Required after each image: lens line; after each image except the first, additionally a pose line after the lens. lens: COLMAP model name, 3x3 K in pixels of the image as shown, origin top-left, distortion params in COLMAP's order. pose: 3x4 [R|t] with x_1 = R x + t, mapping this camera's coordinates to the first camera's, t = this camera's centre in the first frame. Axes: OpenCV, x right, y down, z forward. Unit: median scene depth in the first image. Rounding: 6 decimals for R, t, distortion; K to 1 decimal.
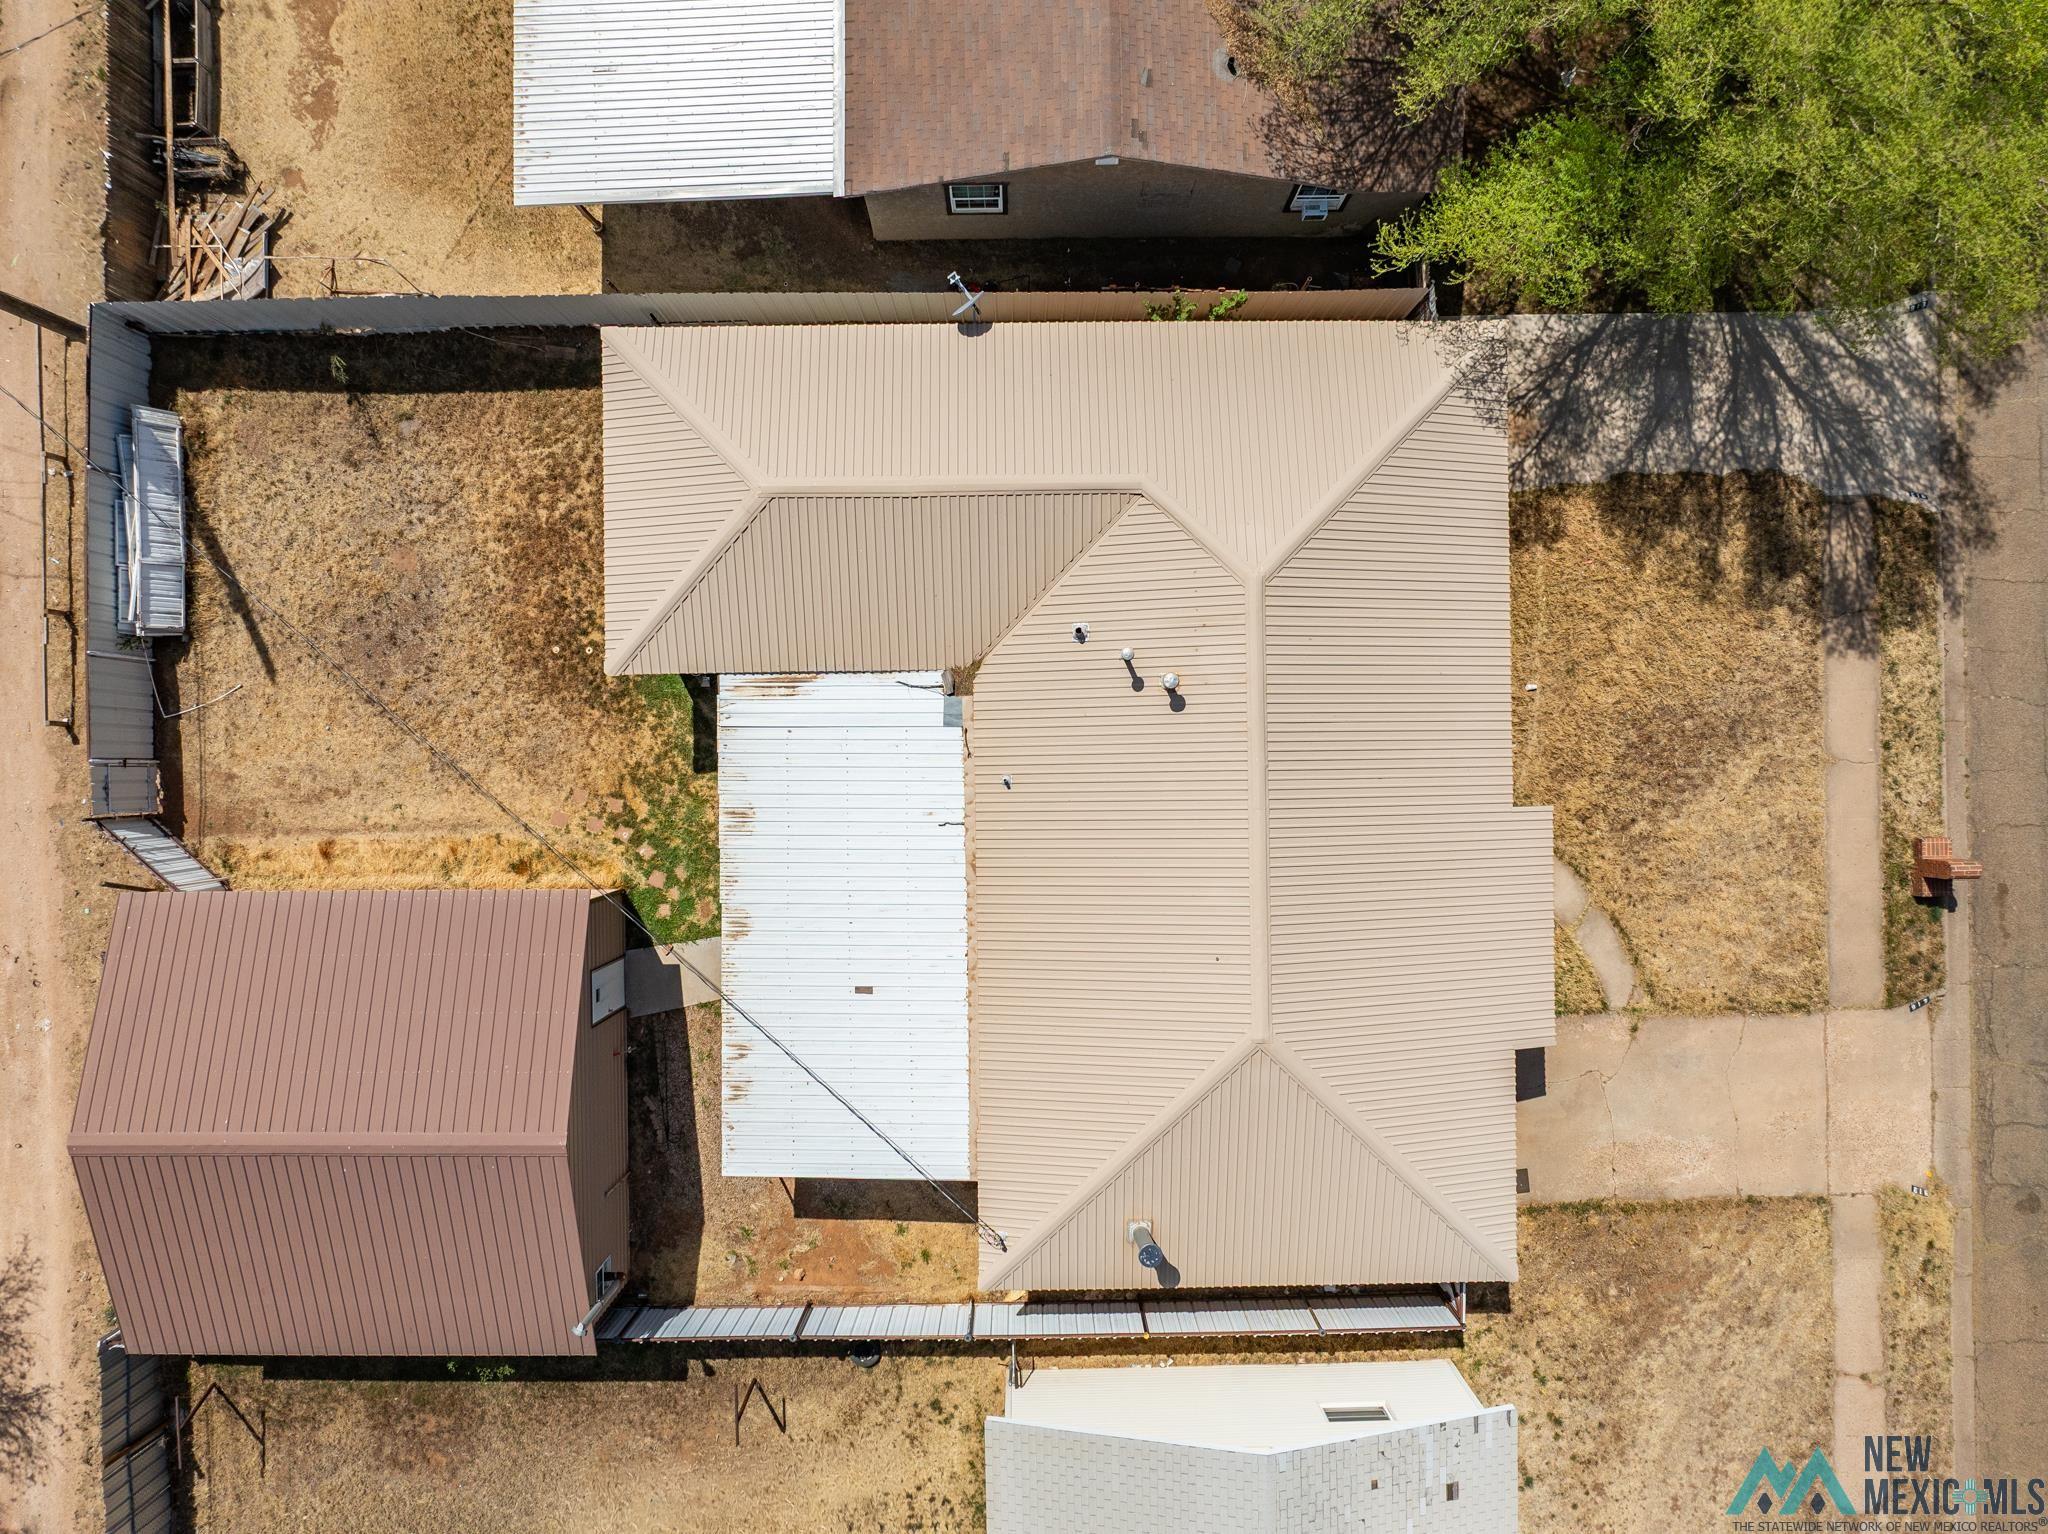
lens RADIAL K [[1439.5, 0, 1035.3], [0, 1439.5, 764.8], [0, 0, 1]] dist [-0.042253, 0.007079]
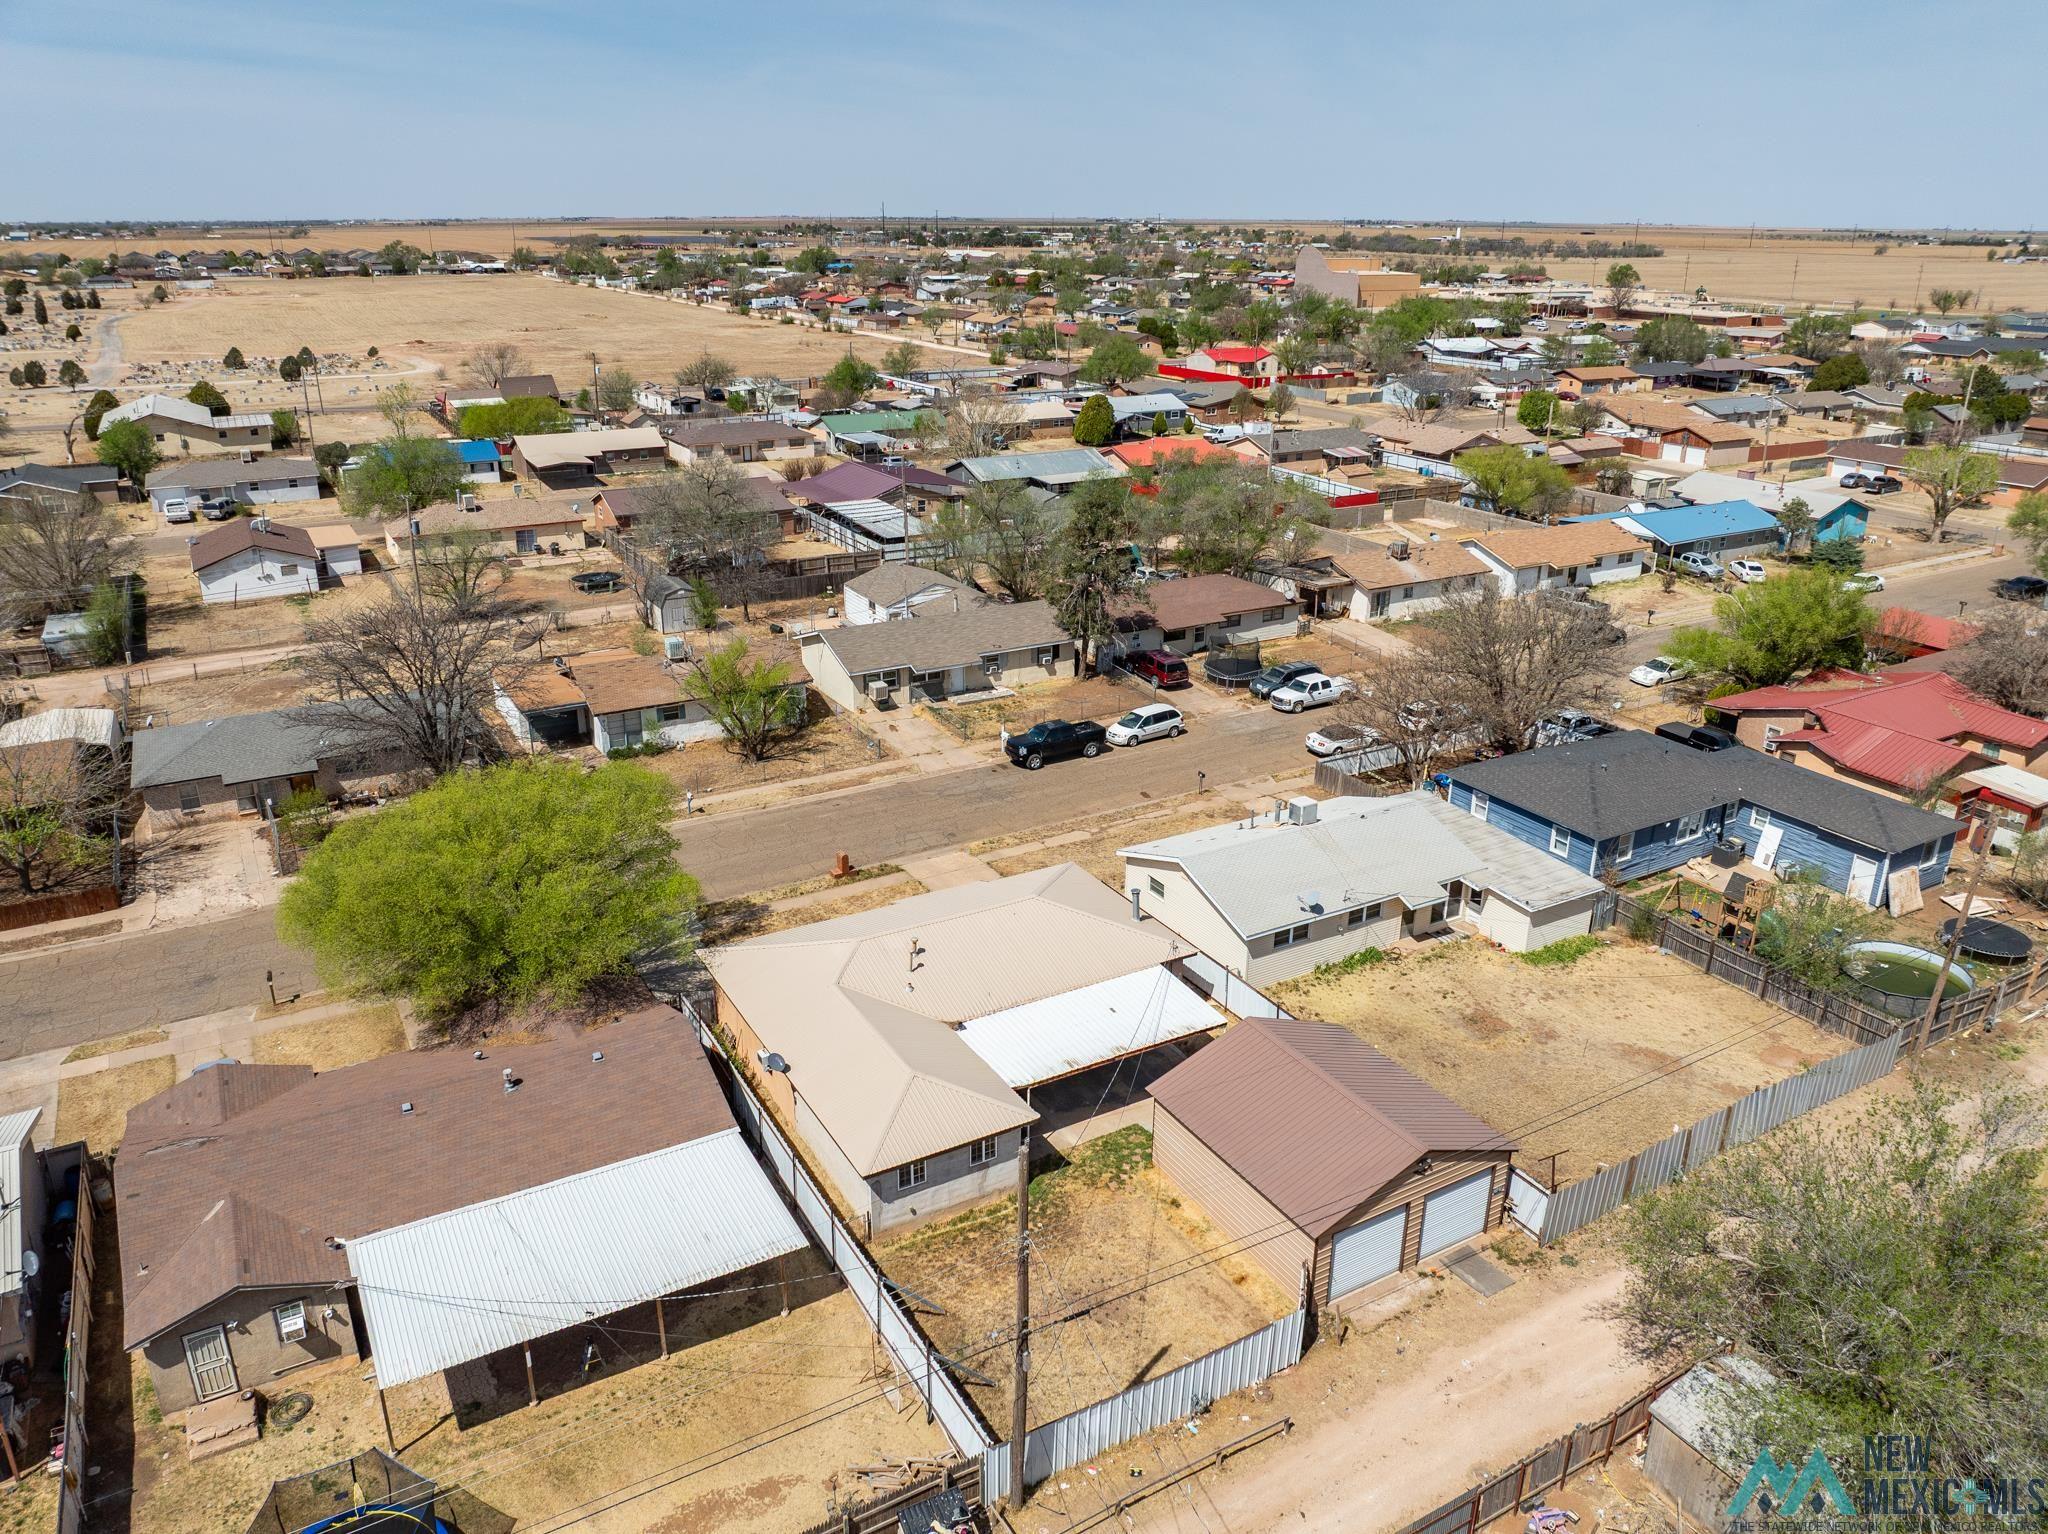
lens RADIAL K [[1435.7, 0, 1034.9], [0, 1435.7, 770.7], [0, 0, 1]] dist [-0.036040, -0.005586]
pose [[-0.490541, -0.328198, 0.807252, -1.418221], [0.871313, -0.170385, 0.460198, -0.726765], [-0.013493, 0.929115, 0.369544, -0.060128]]
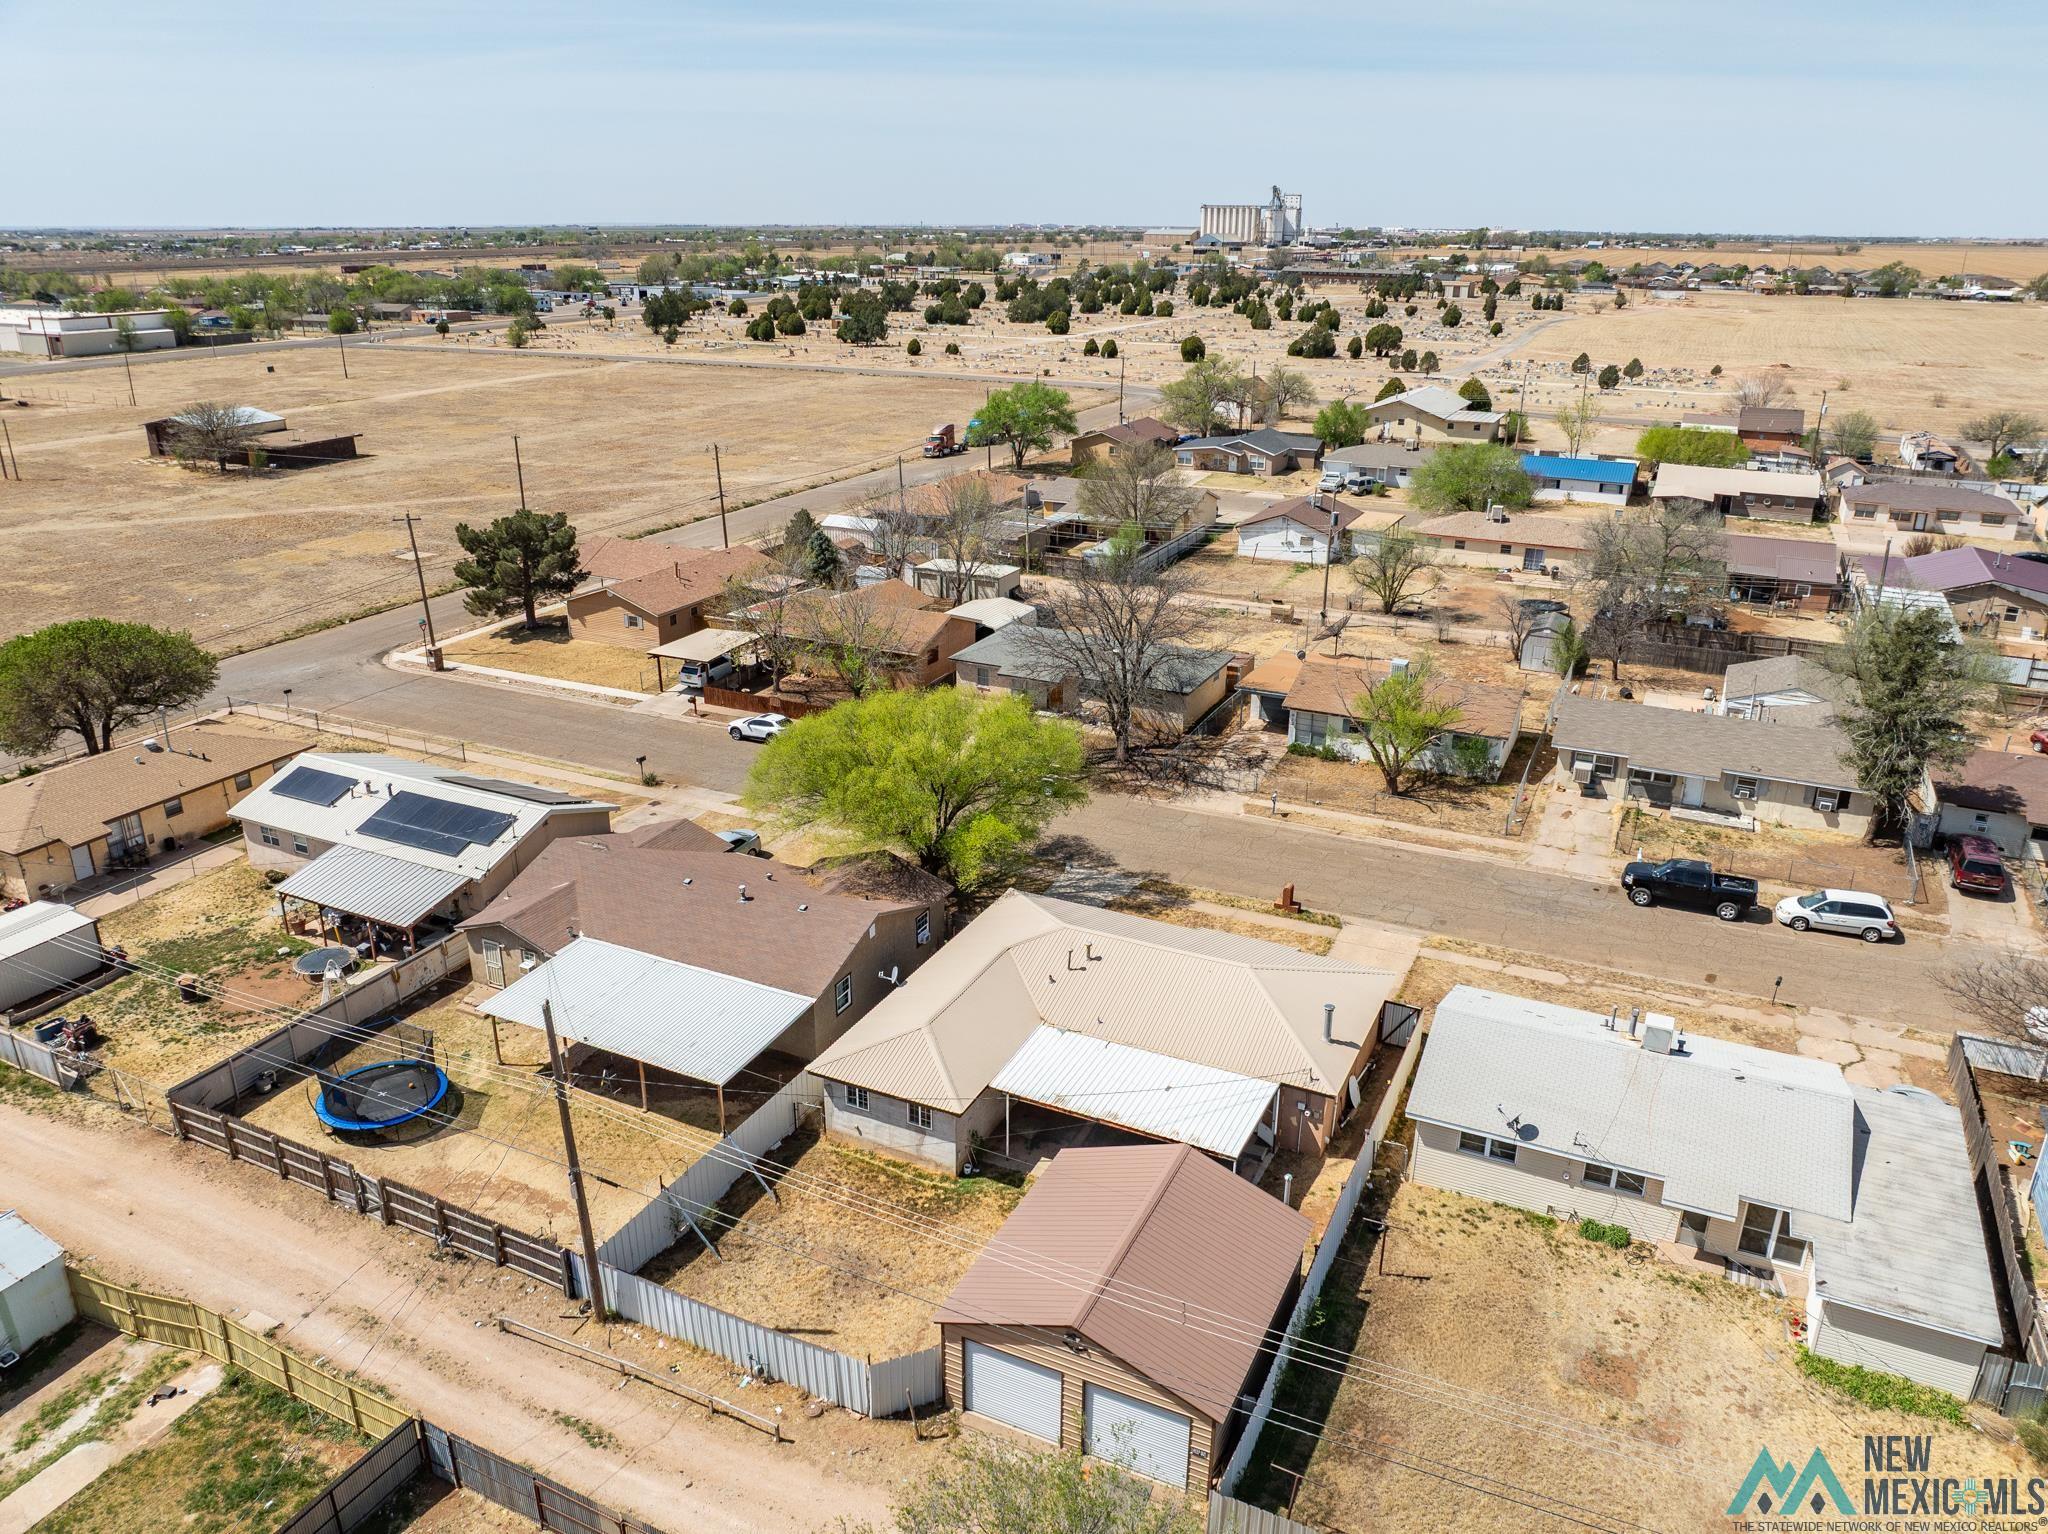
lens RADIAL K [[1435.7, 0, 1034.9], [0, 1435.7, 770.7], [0, 0, 1]] dist [-0.036040, -0.005586]
pose [[0.440398, -0.329974, 0.834965, -1.479245], [0.897802, 0.163192, -0.409048, 0.634503], [-0.001284, 0.929777, 0.368121, -0.095092]]
